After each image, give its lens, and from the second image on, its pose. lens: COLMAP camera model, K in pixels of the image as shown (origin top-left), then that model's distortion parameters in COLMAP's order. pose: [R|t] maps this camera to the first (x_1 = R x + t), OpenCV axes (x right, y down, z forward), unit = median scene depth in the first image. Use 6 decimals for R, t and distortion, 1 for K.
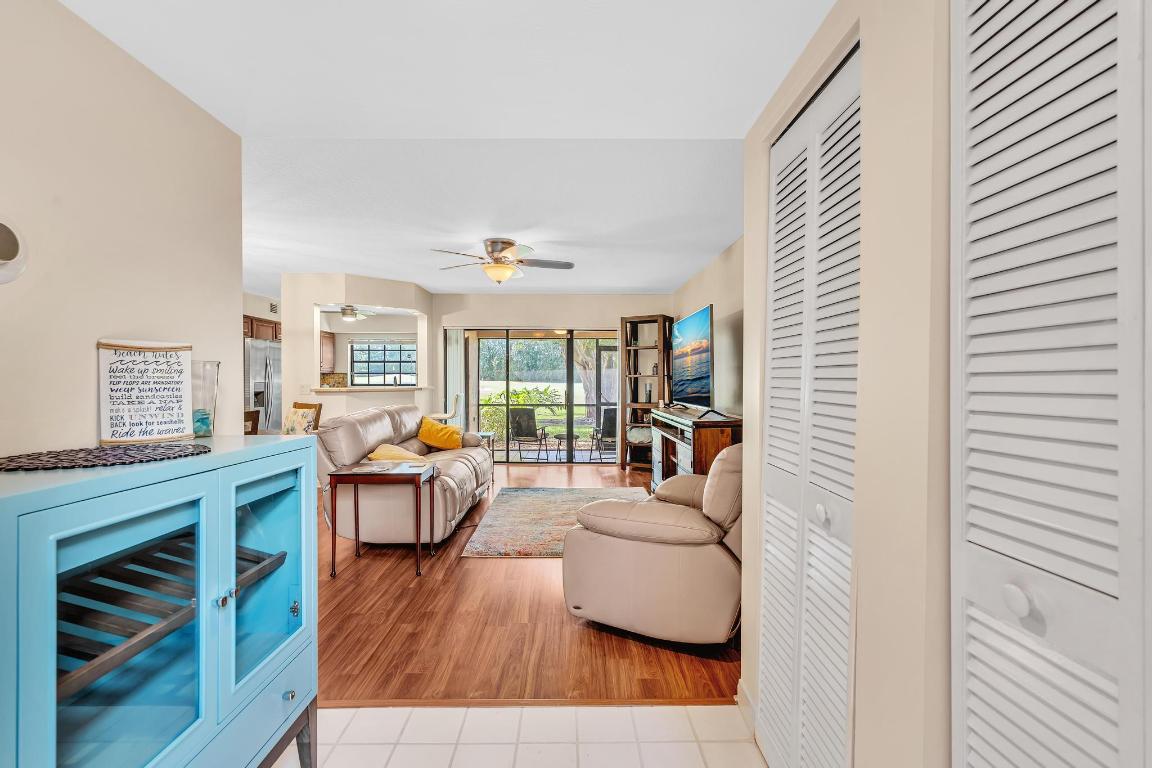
lens RADIAL K [[528.0, 0, 566.4], [0, 528.0, 378.3], [0, 0, 1]] dist [-0.003460, 0.000771]
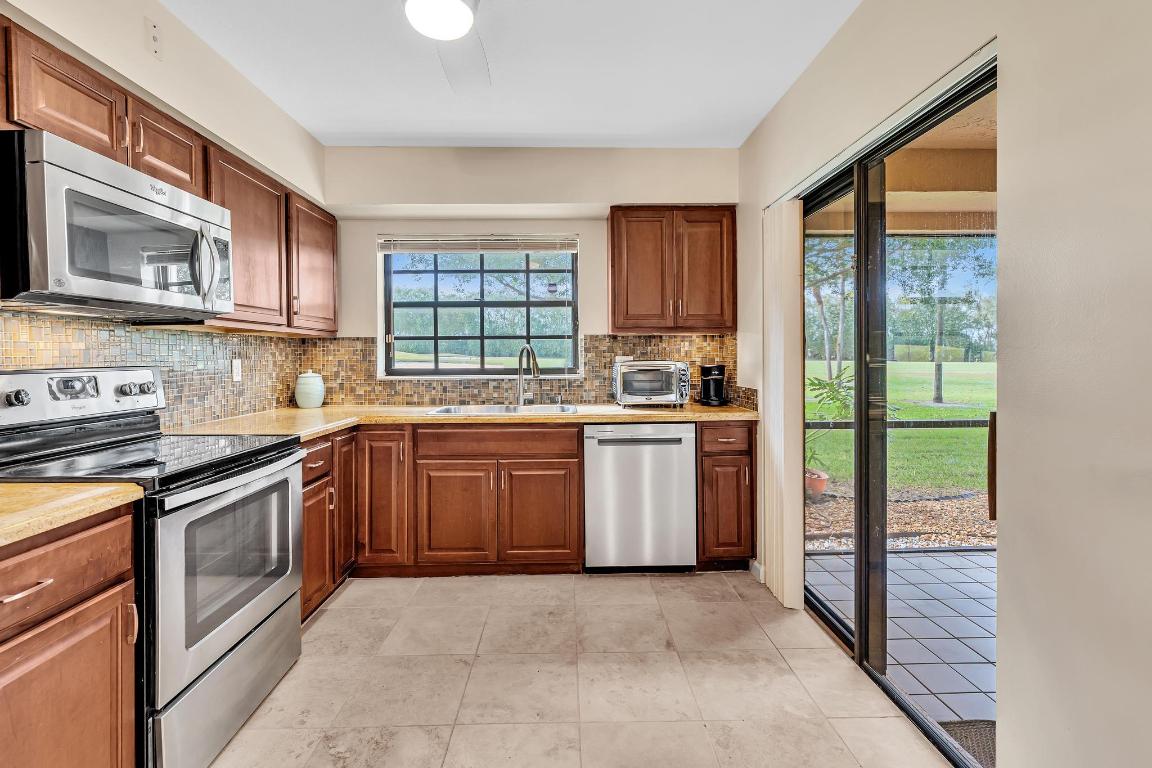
lens RADIAL K [[528.0, 0, 570.9], [0, 528.0, 358.5], [0, 0, 1]] dist [-0.003460, 0.000771]
pose [[0.999632, -0.008622, 0.025738, -0.448008], [0.008369, 0.999916, 0.009921, 0.001677], [-0.025822, -0.009702, 0.999619, 0.987273]]
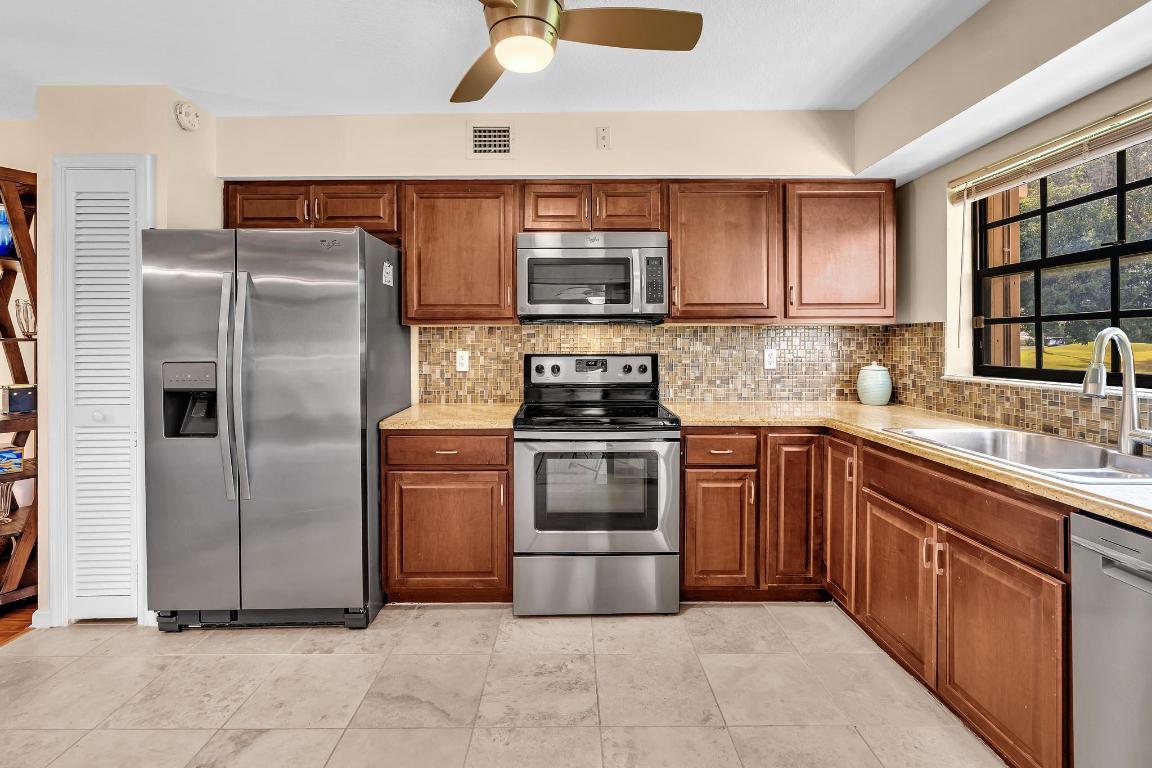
lens RADIAL K [[528.0, 0, 569.2], [0, 528.0, 343.5], [0, 0, 1]] dist [-0.003460, 0.000771]
pose [[0.016316, -0.002187, -0.999865, -0.250348], [0.007395, 0.999971, -0.002067, -0.000981], [0.999840, -0.007360, 0.016331, 1.222159]]
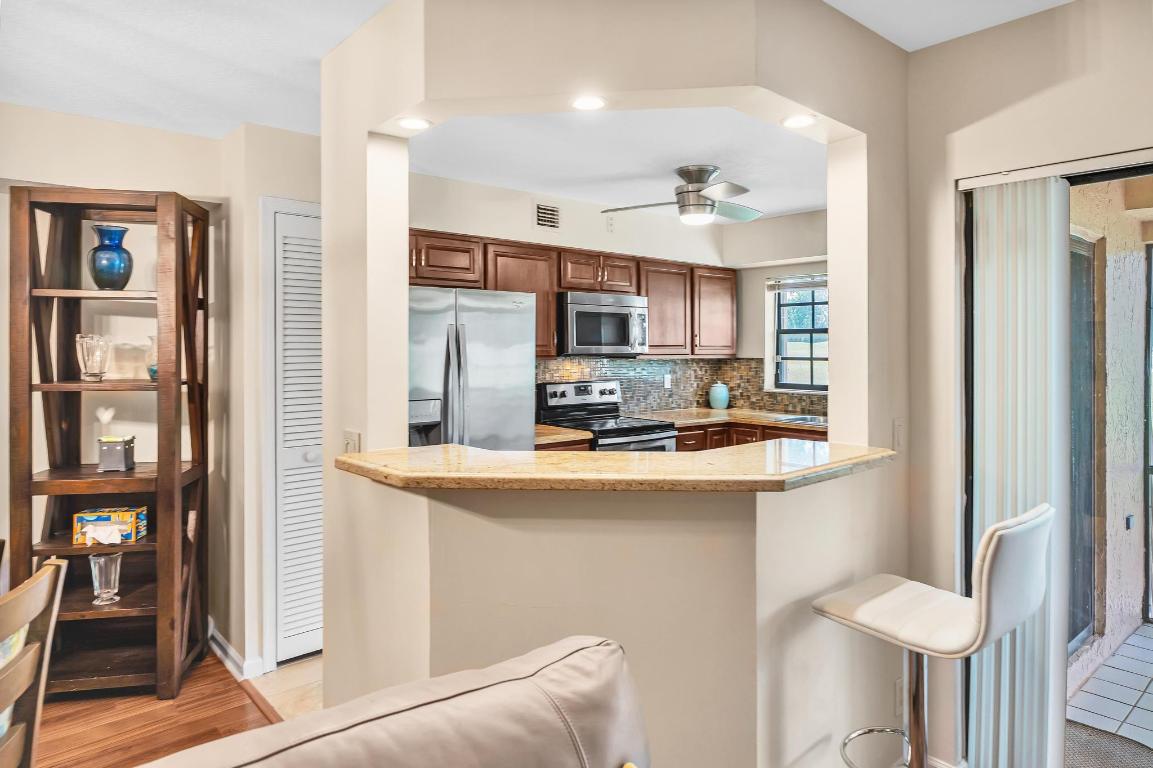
lens RADIAL K [[701.8, 0, 569.4], [0, 701.8, 355.2], [0, 0, 1]] dist [-0.005133, -0.000651]
pose [[0.659092, 0.006623, -0.752033, -0.127963], [0.003371, 0.999925, 0.011761, -0.030078], [0.752055, -0.010287, 0.659020, 0.743244]]
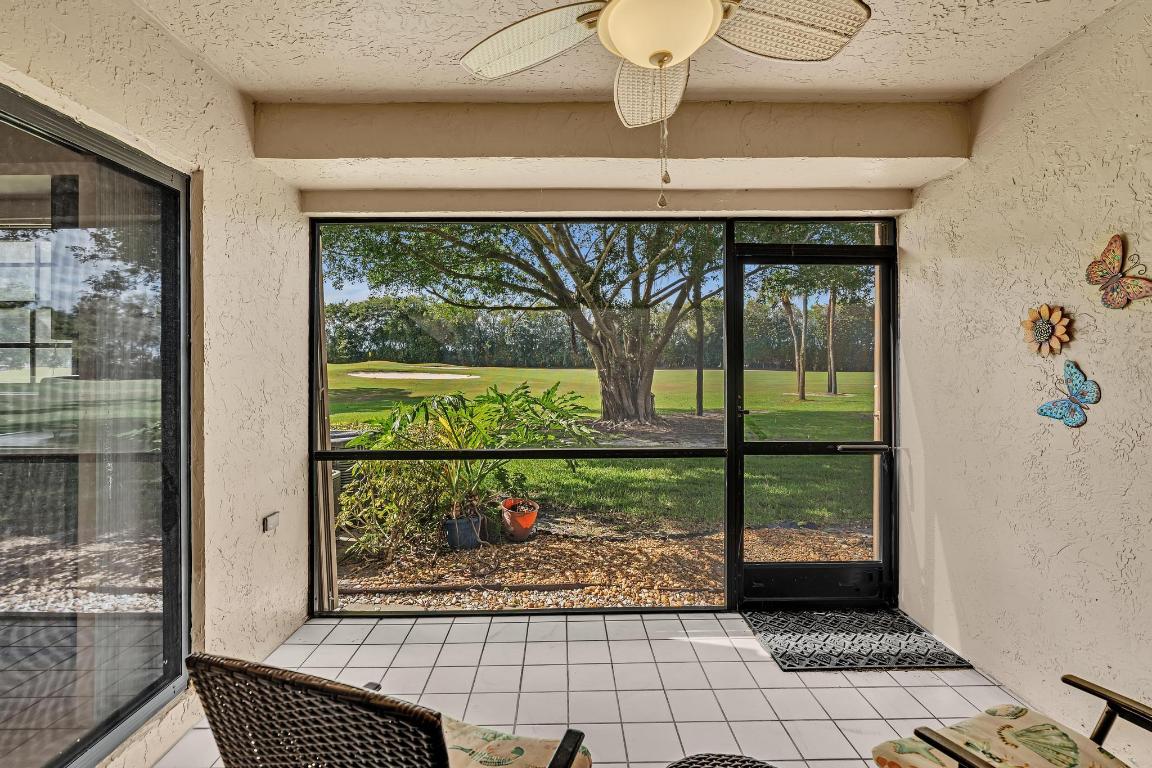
lens RADIAL K [[528.0, 0, 570.3], [0, 528.0, 362.6], [0, 0, 1]] dist [-0.003460, 0.000771]
pose [[0.999873, -0.007165, 0.014267, -0.047958], [0.007194, 0.999972, -0.001915, 0.002938], [-0.014252, 0.002017, 0.999896, 1.080145]]
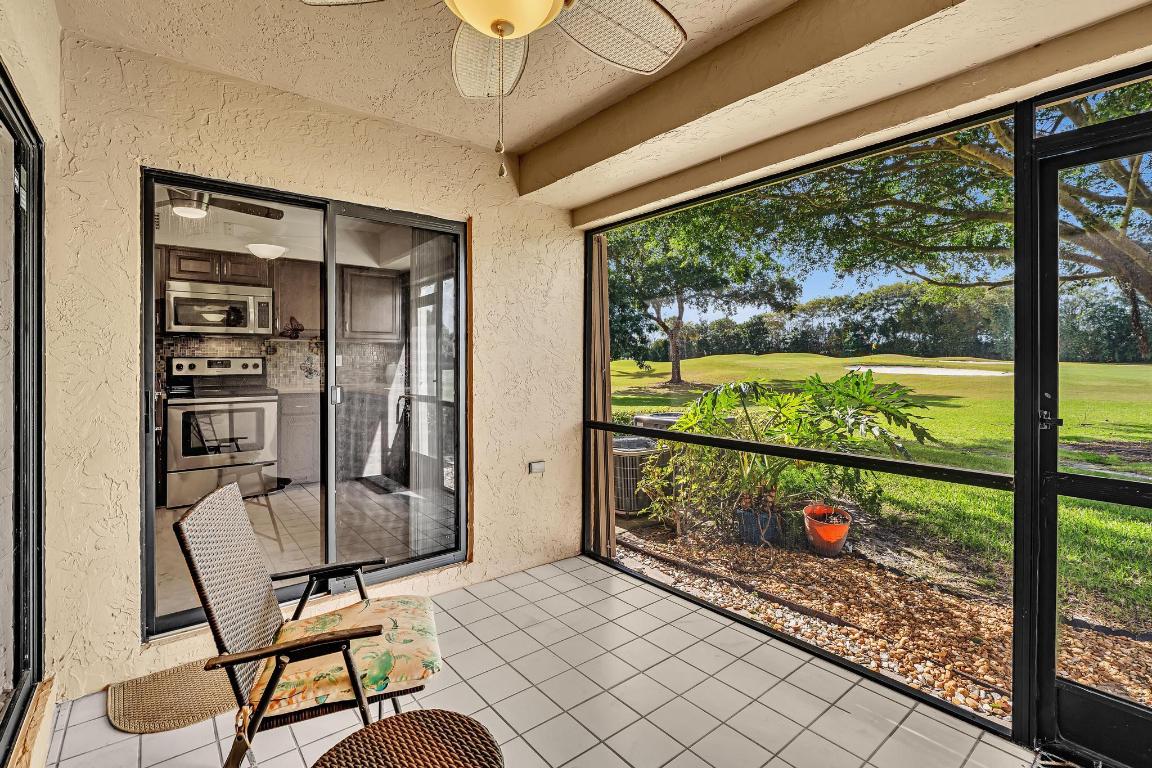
lens RADIAL K [[528.0, 0, 574.4], [0, 528.0, 358.9], [0, 0, 1]] dist [-0.003460, 0.000771]
pose [[0.632980, -0.004647, -0.774155, 0.152157], [0.004010, 0.999988, -0.002724, 0.013082], [0.774158, -0.001381, 0.632991, 1.170095]]
